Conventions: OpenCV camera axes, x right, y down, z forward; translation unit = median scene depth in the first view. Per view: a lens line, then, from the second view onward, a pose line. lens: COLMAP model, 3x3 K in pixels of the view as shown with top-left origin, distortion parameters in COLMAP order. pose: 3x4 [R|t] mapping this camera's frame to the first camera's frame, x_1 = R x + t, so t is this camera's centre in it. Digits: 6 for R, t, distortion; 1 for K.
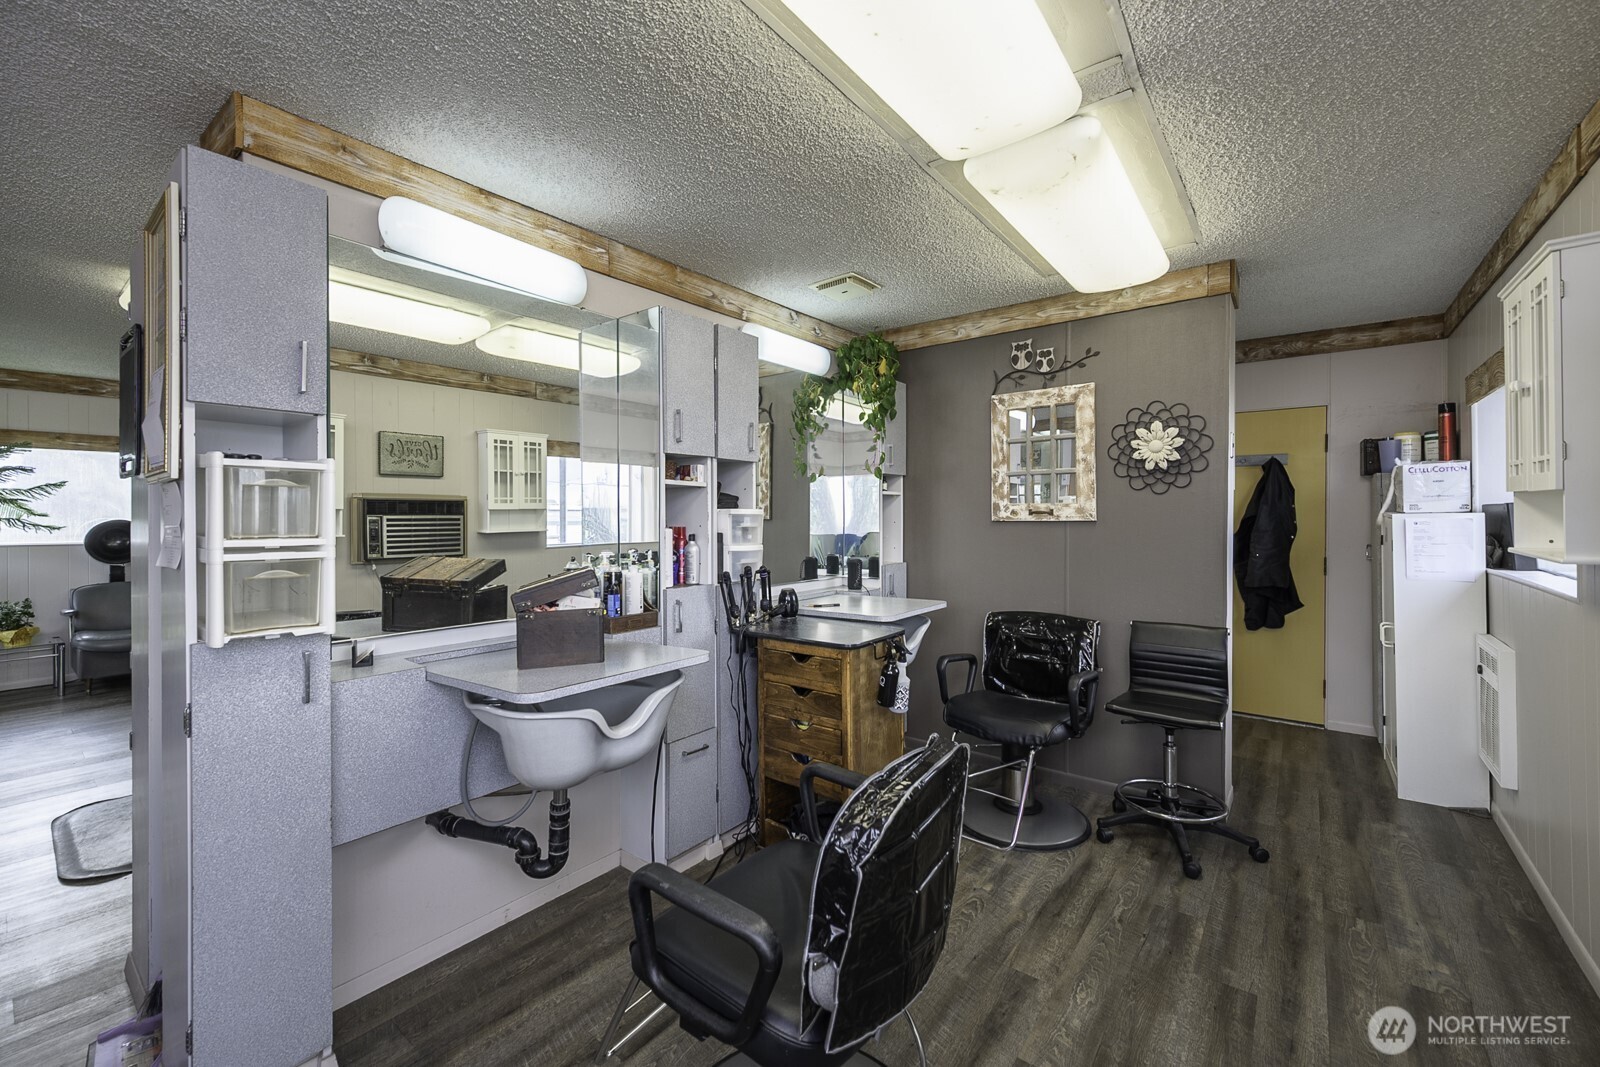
lens RADIAL K [[659.4, 0, 806.3], [0, 659.4, 518.1], [0, 0, 1]] dist [-0.003680, 0.003587]
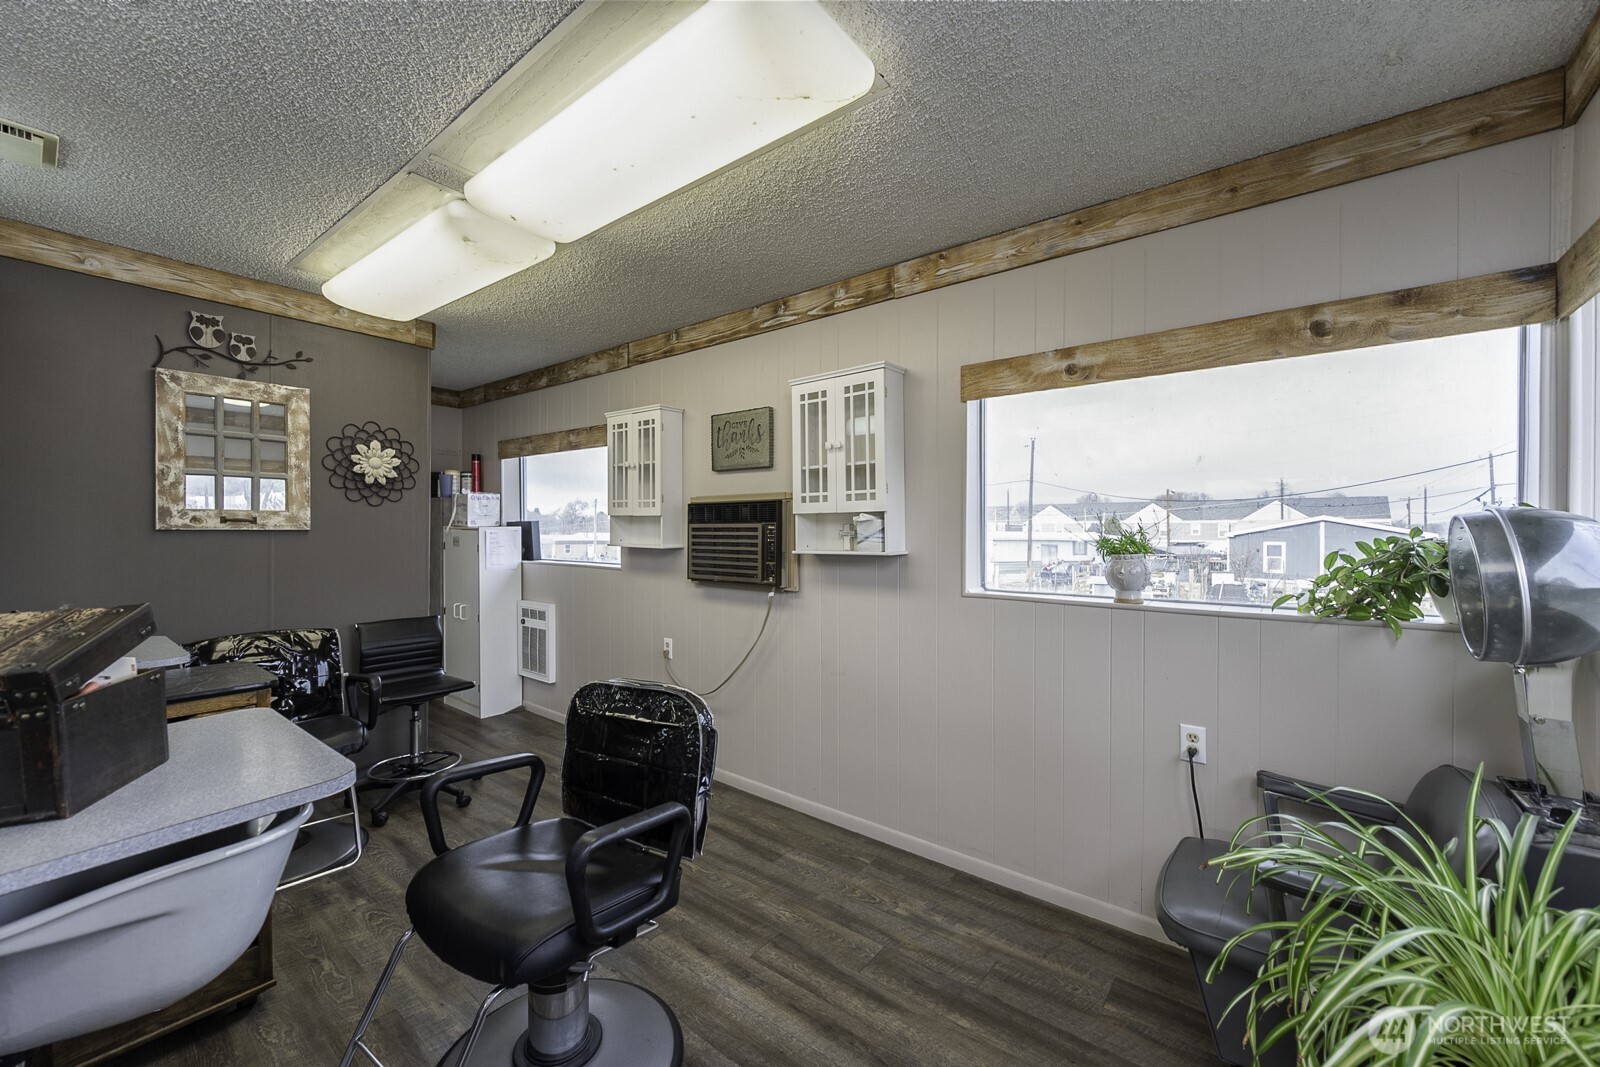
lens RADIAL K [[582.0, 0, 815.7], [0, 582.0, 535.0], [0, 0, 1]] dist [0.001333, 0.000430]
pose [[0.020142, -0.002109, 0.999795, -0.413036], [-0.004144, 0.999989, 0.002193, 0.006499], [-0.999789, -0.004187, 0.020133, 0.226191]]
